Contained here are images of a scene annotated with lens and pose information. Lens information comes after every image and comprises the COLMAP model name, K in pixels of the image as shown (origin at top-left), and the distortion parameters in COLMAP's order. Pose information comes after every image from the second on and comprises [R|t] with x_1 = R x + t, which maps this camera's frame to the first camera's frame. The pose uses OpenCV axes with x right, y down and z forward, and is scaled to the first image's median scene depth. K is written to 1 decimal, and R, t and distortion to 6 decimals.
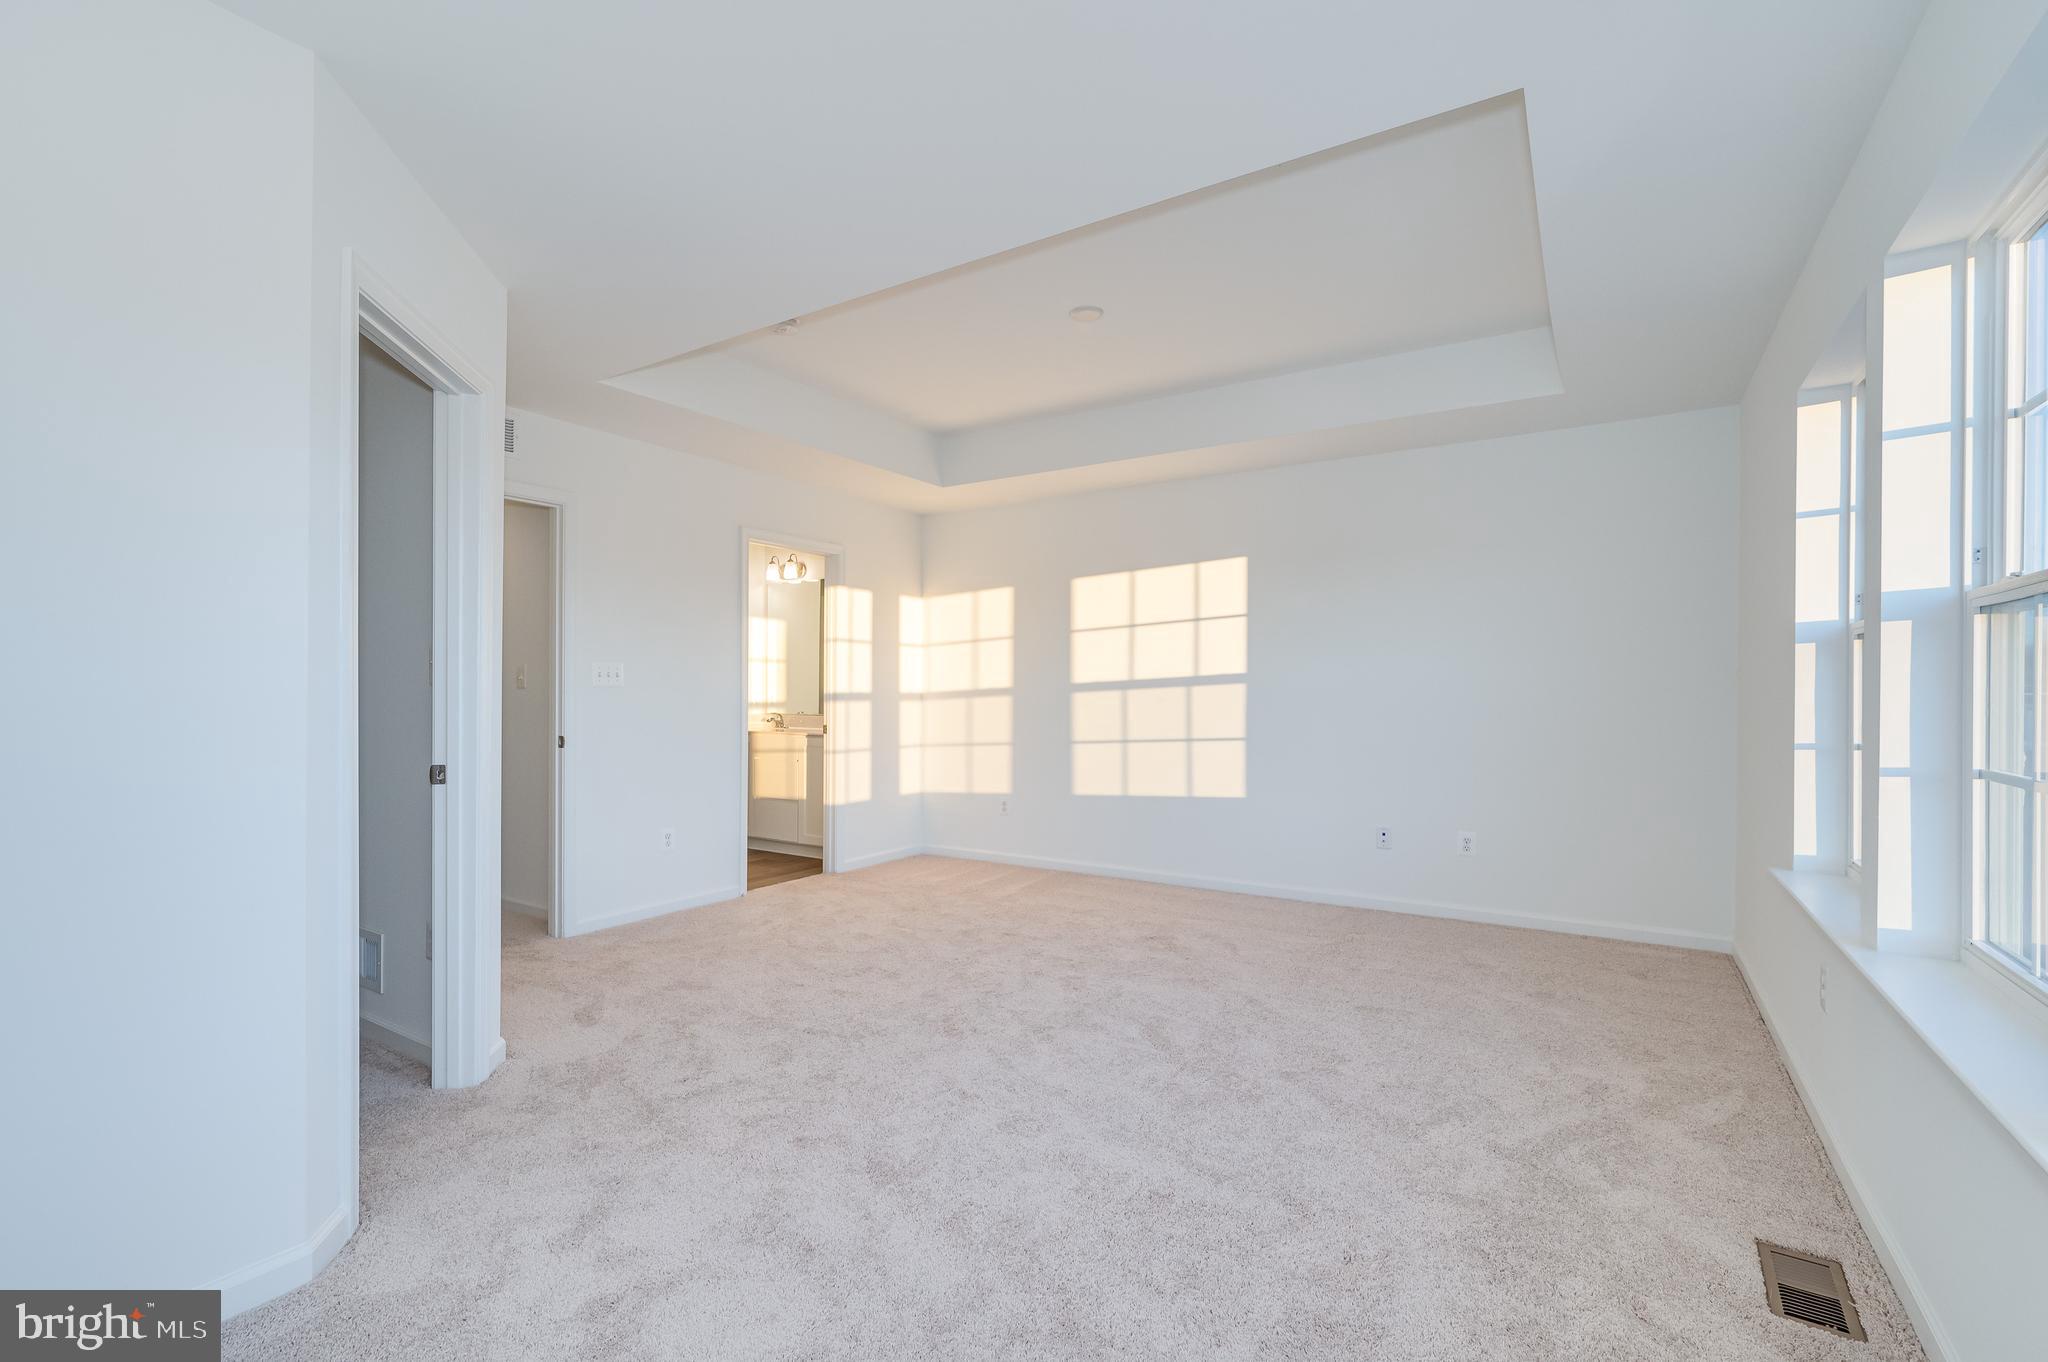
lens RADIAL K [[908.6, 0, 1019.2], [0, 908.6, 690.2], [0, 0, 1]] dist [-0.000479, -0.000038]
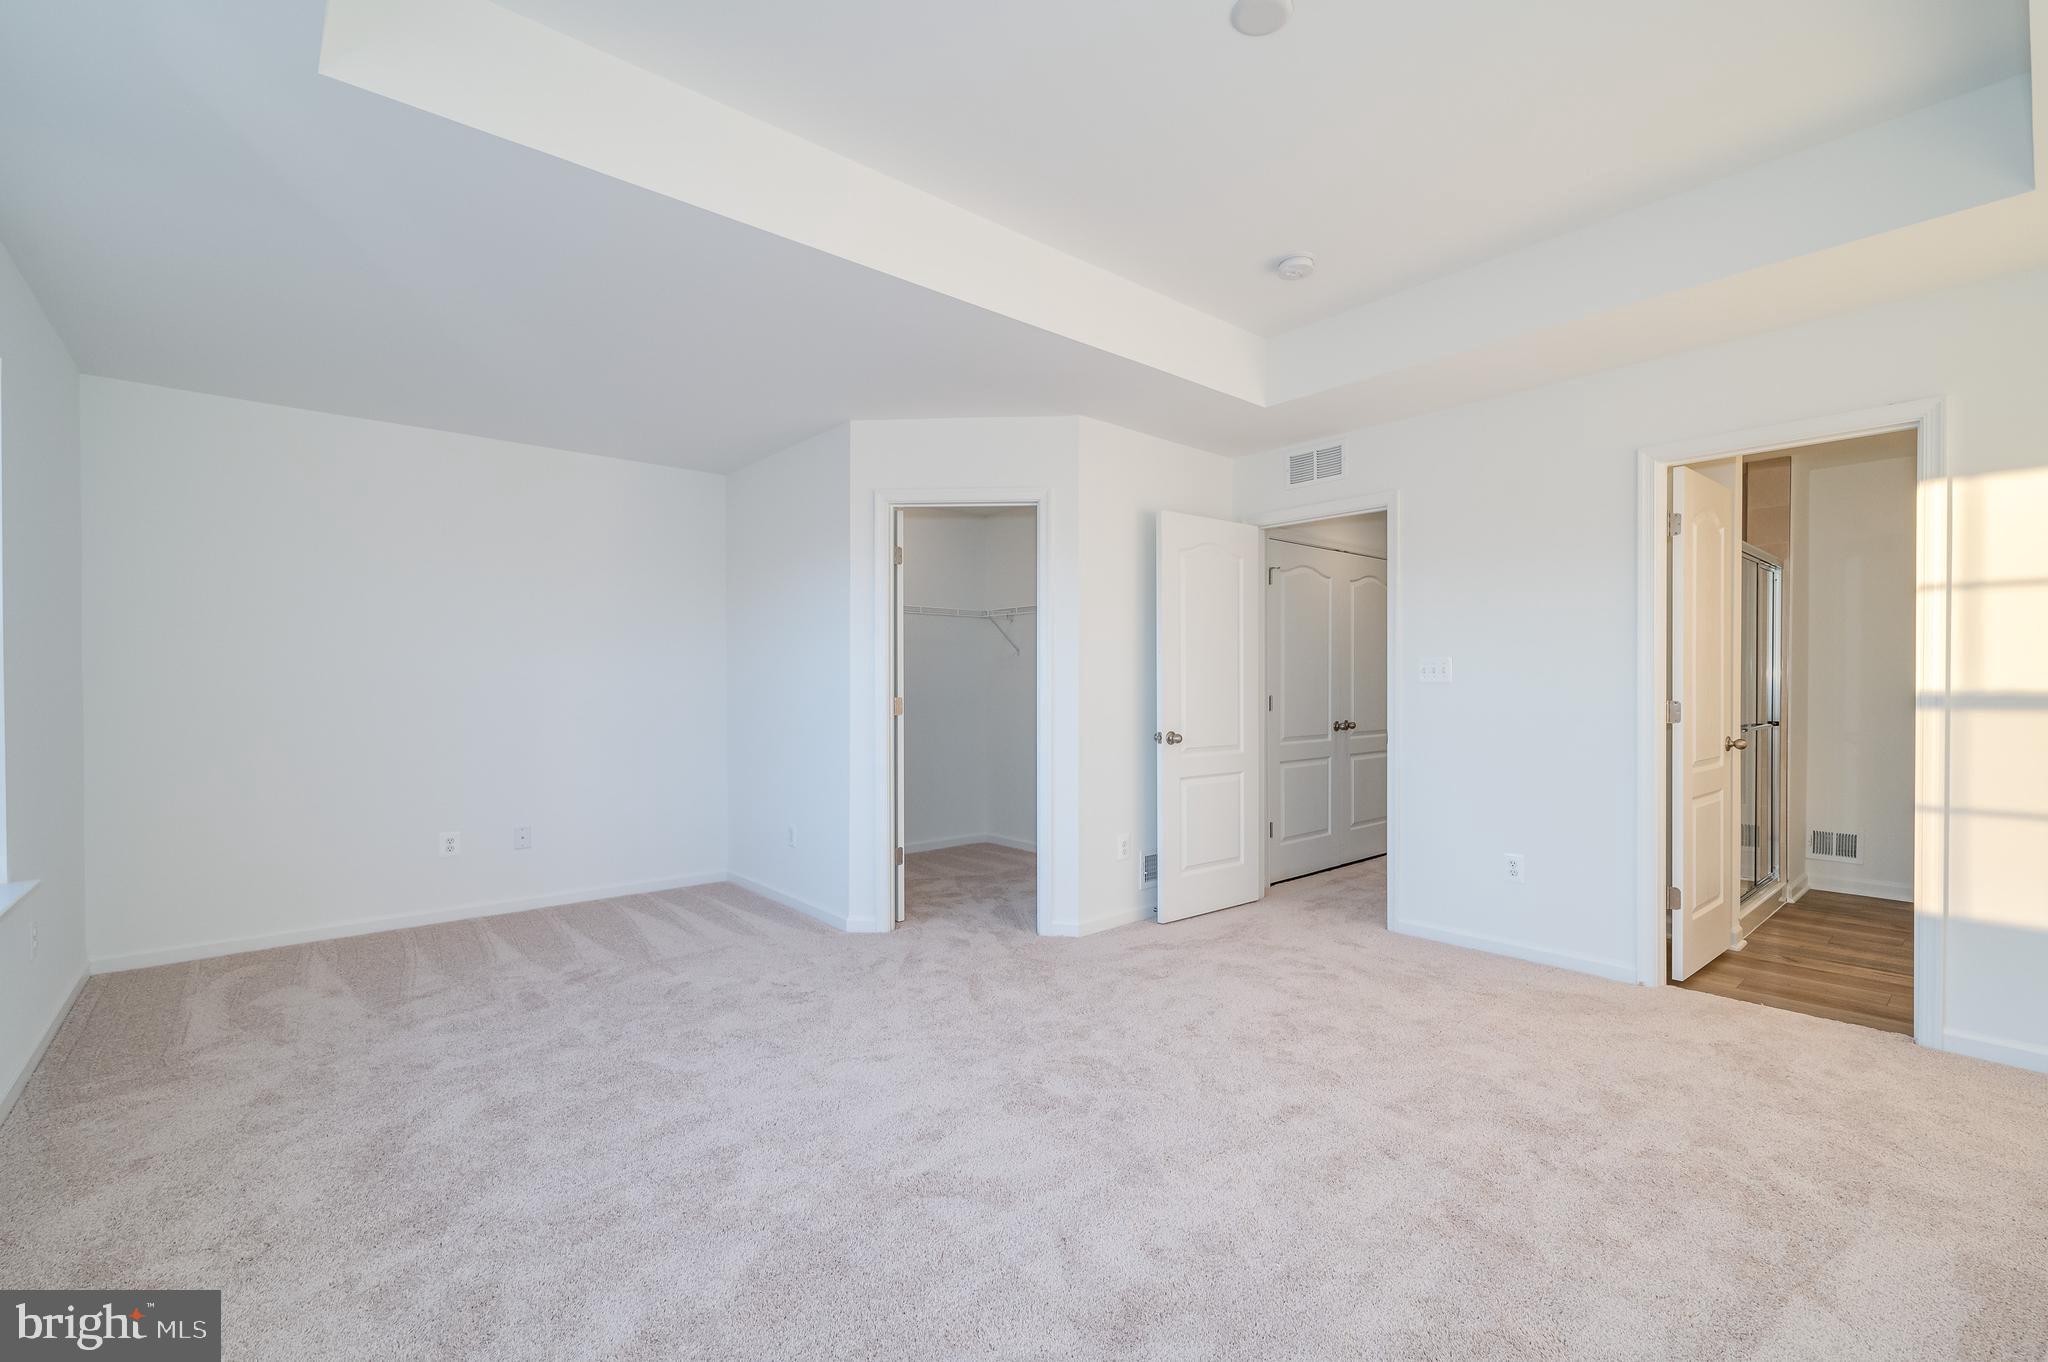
lens RADIAL K [[908.6, 0, 1019.2], [0, 908.6, 690.2], [0, 0, 1]] dist [-0.000479, -0.000038]
pose [[-0.276402, 0.002674, -0.961038, 0.530067], [0.000258, 0.999996, 0.002708, 0.000701], [0.961042, 0.000500, -0.276401, 0.796823]]
